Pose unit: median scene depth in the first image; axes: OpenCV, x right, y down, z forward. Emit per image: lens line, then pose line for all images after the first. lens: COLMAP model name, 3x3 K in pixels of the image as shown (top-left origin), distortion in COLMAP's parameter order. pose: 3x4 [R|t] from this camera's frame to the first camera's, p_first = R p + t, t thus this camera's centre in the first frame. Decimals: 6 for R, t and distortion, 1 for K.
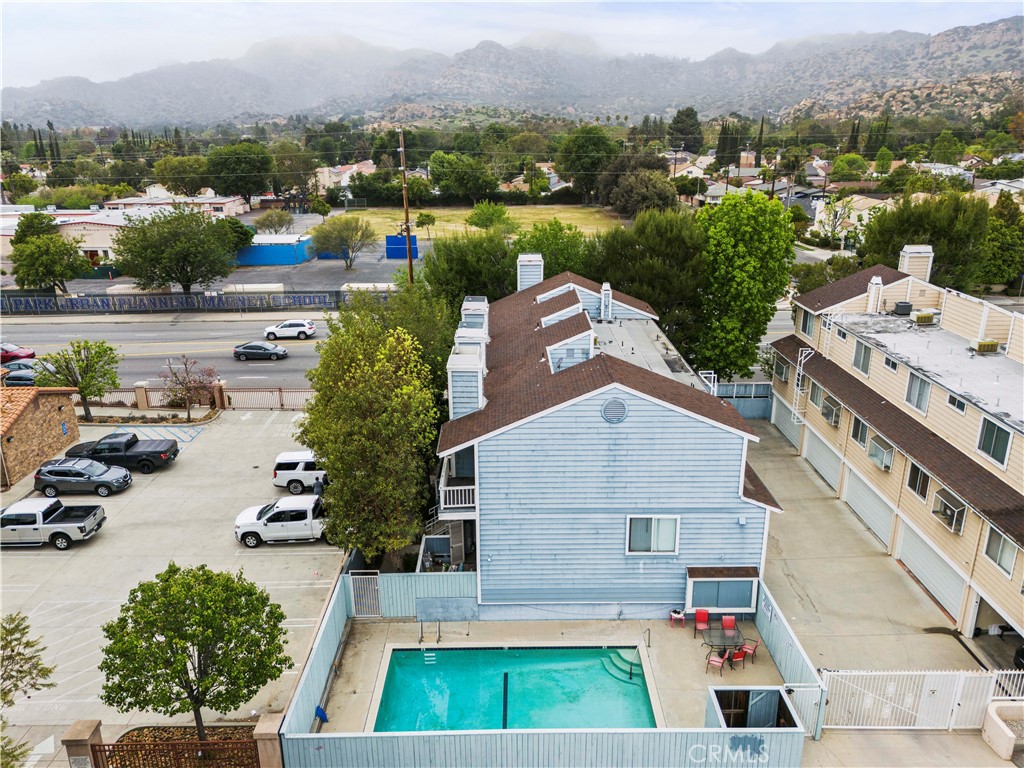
lens RADIAL K [[754.8, 0, 514.8], [0, 754.8, 381.6], [0, 0, 1]] dist [0.058333, -0.045932]
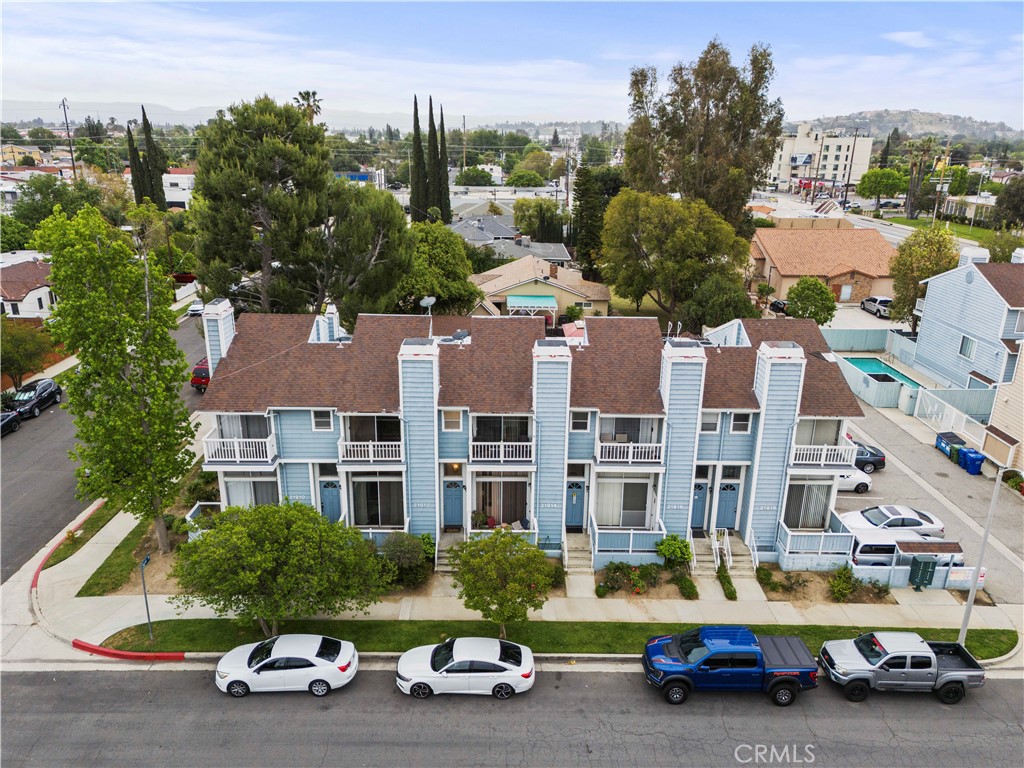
lens RADIAL K [[747.3, 0, 513.7], [0, 747.3, 384.6], [0, 0, 1]] dist [0.079344, -0.072052]
pose [[0.006484, 0.329535, -0.944121, 0.275112], [-0.326333, 0.893149, 0.309502, 0.007896], [0.945233, 0.306091, 0.113329, -0.041815]]
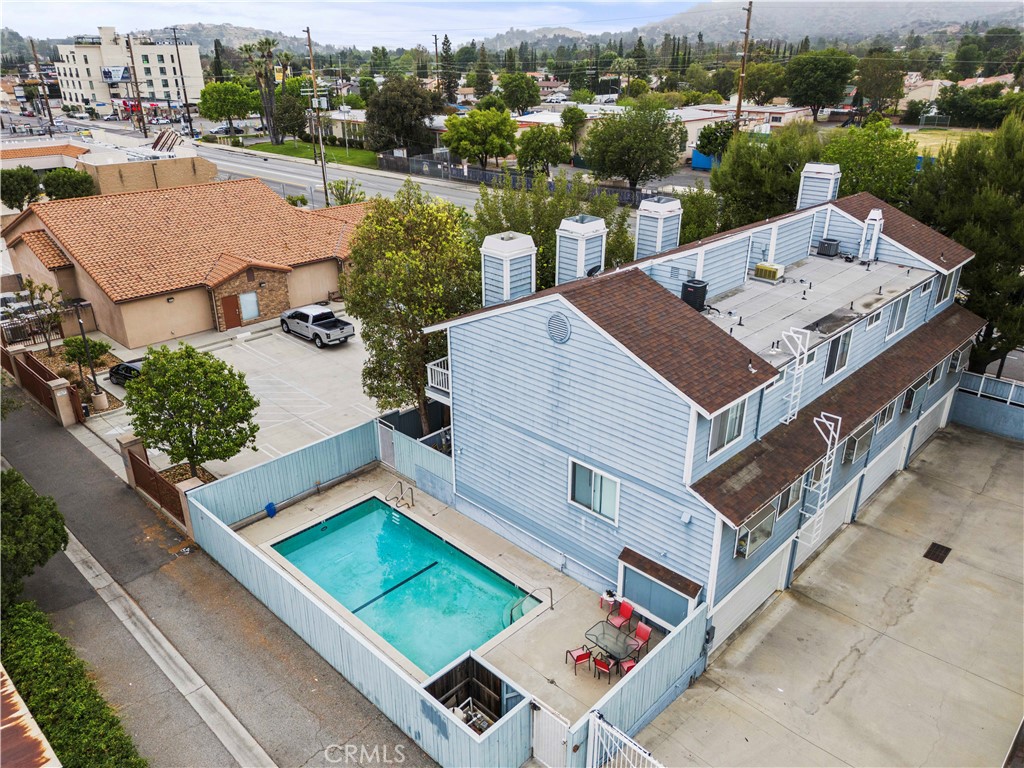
lens RADIAL K [[747.3, 0, 513.7], [0, 747.3, 384.6], [0, 0, 1]] dist [0.079344, -0.072052]
pose [[0.713171, 0.289870, -0.638250, 0.080260], [-0.222131, 0.957026, 0.186440, -0.005554], [0.664864, 0.008812, 0.746912, 0.043741]]
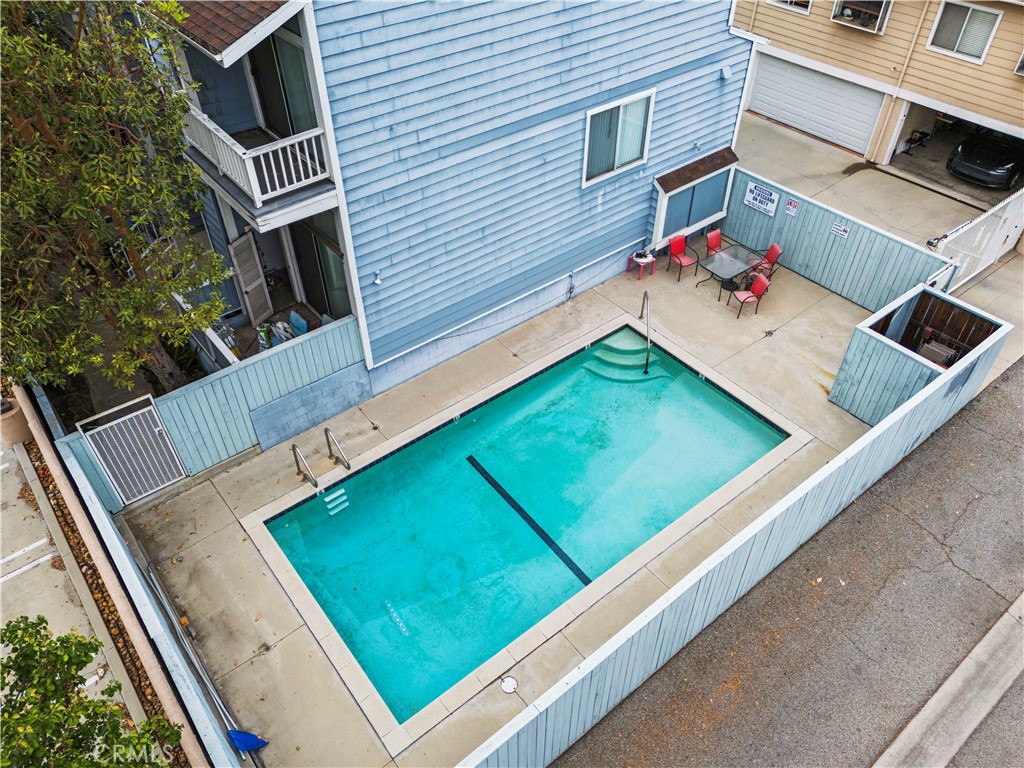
lens RADIAL K [[747.3, 0, 513.7], [0, 747.3, 384.6], [0, 0, 1]] dist [0.079344, -0.072052]
pose [[0.783948, -0.415334, 0.461436, -0.028749], [0.188079, 0.867218, 0.461041, 0.011458], [-0.591652, -0.274646, 0.757969, 0.074831]]
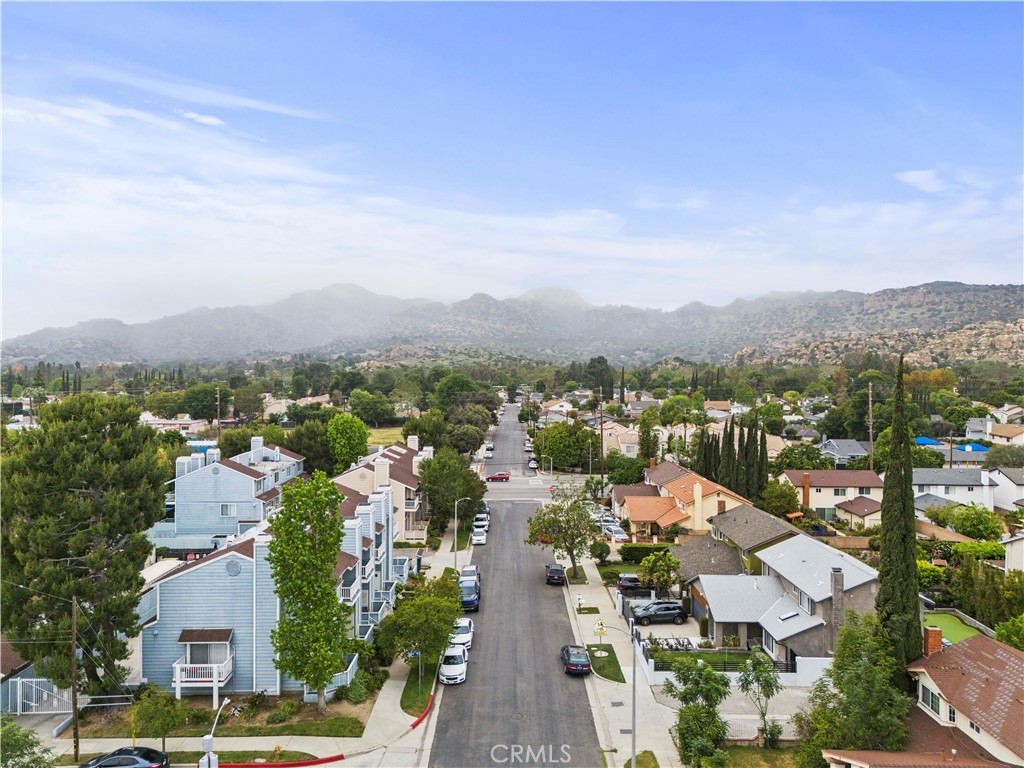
lens RADIAL K [[747.3, 0, 513.7], [0, 747.3, 384.6], [0, 0, 1]] dist [0.079344, -0.072052]
pose [[0.999919, 0.012522, -0.002281, 0.192061], [-0.012644, 0.956722, -0.290730, 0.083371], [-0.001459, 0.290735, 0.956803, -0.315051]]
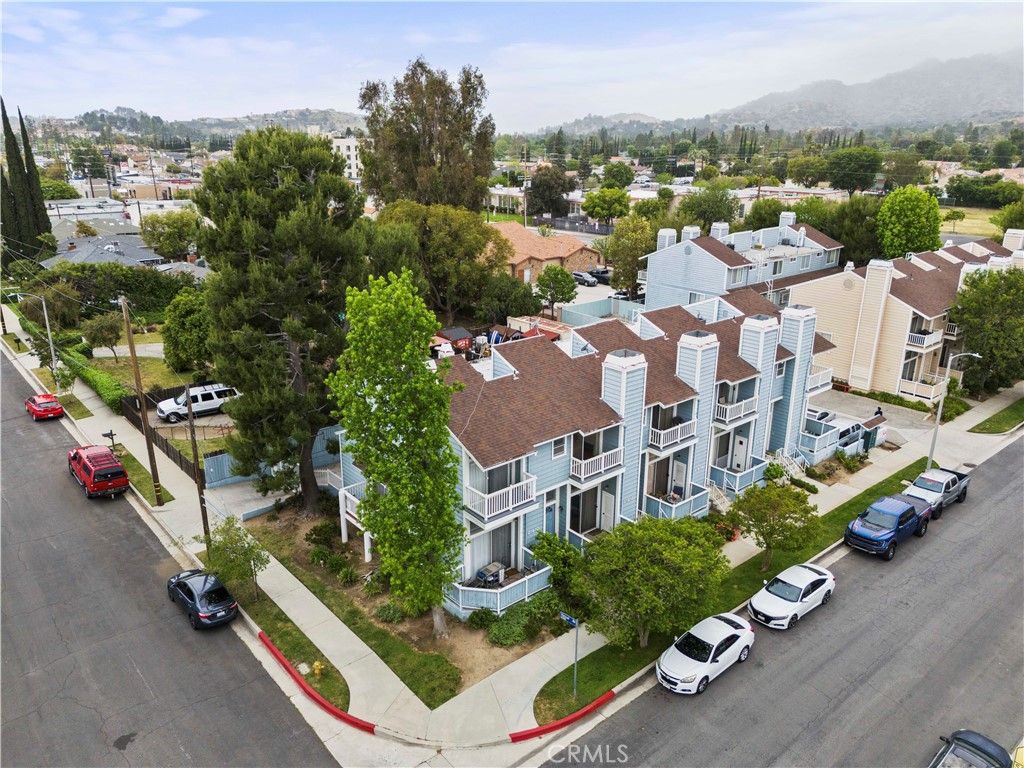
lens RADIAL K [[741.7, 0, 512.4], [0, 741.7, 389.6], [0, 0, 1]] dist [0.076827, -0.070902]
pose [[0.643402, 0.261701, -0.719407, 0.236404], [-0.250479, 0.959992, 0.125203, 0.045112], [0.723390, 0.099640, 0.683212, -0.172721]]
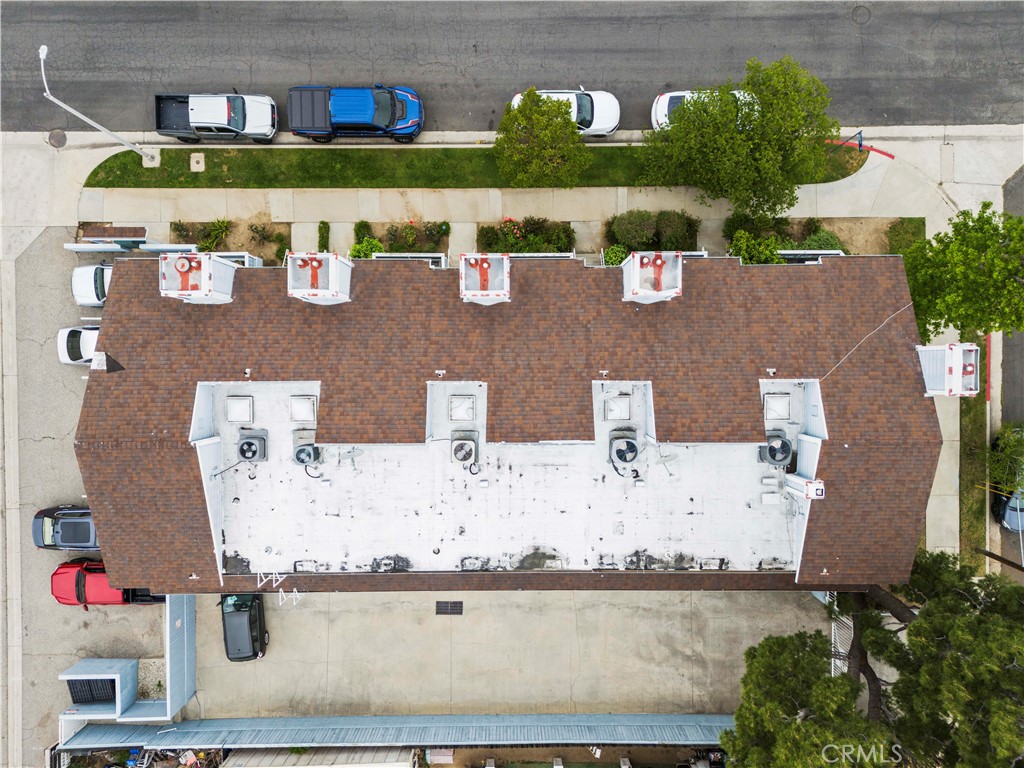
lens RADIAL K [[747.3, 0, 513.7], [0, 747.3, 384.6], [0, 0, 1]] dist [0.079344, -0.072052]
pose [[0.003972, -0.999987, -0.003327, 0.117228], [0.310101, -0.001932, 0.950702, -0.061710], [-0.950695, -0.004808, 0.310089, -0.059512]]
